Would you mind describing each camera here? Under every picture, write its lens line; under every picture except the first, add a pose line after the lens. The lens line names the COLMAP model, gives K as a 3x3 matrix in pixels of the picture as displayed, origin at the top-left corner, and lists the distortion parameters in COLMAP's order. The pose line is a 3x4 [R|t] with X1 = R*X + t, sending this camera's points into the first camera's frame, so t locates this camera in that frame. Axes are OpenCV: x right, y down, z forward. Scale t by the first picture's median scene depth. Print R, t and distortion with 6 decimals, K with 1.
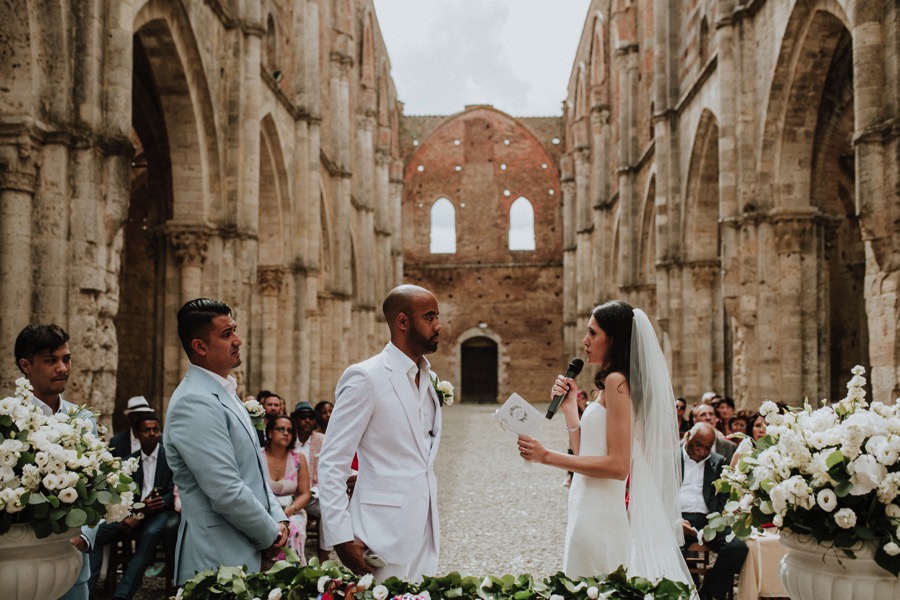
lens RADIAL K [[886.6, 0, 449.1], [0, 886.6, 352.9], [0, 0, 1]] dist [-0.017012, 0.001221]
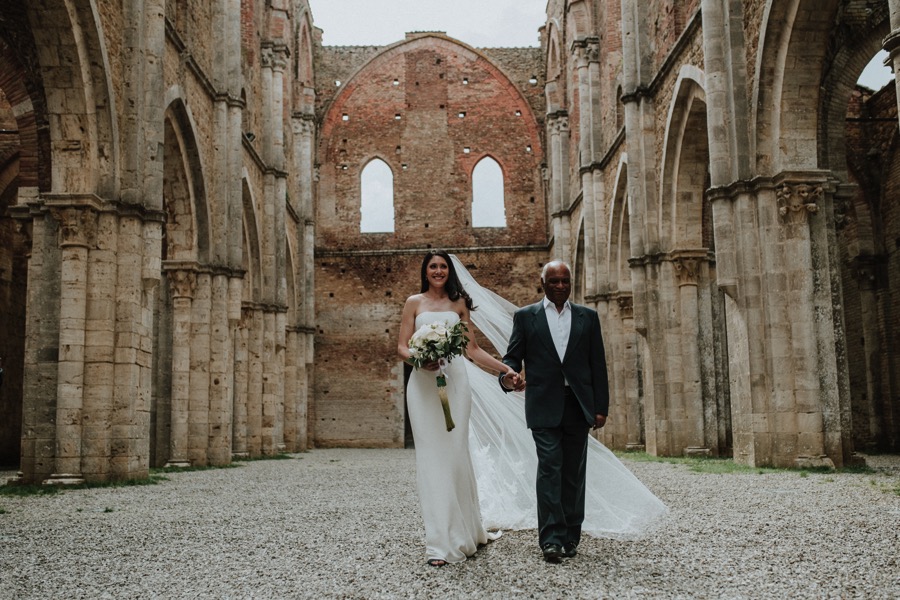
lens RADIAL K [[907.2, 0, 453.4], [0, 907.2, 320.4], [0, 0, 1]] dist [-0.050950, 0.019802]
pose [[0.998231, -0.010596, 0.058501, 0.023400], [0.015967, 0.995620, -0.092121, 0.051084], [-0.057269, 0.092893, 0.994028, 0.633819]]
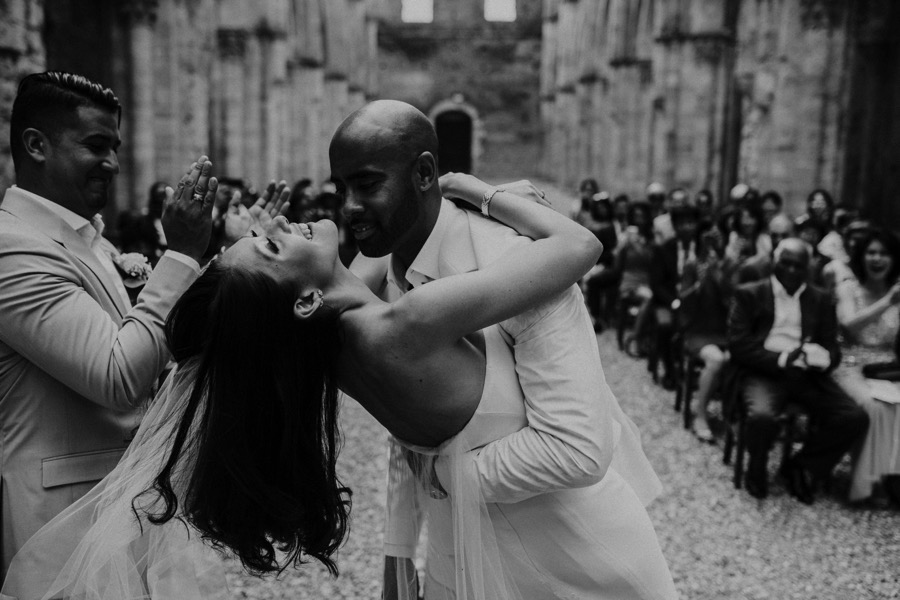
lens RADIAL K [[865.7, 0, 449.6], [0, 865.7, 280.9], [0, 0, 1]] dist [-0.026399, 0.012950]
pose [[0.999139, 0.013391, 0.039263, -0.011148], [-0.020149, 0.983983, 0.177122, -0.004663], [-0.036263, -0.177761, 0.983405, 0.077210]]
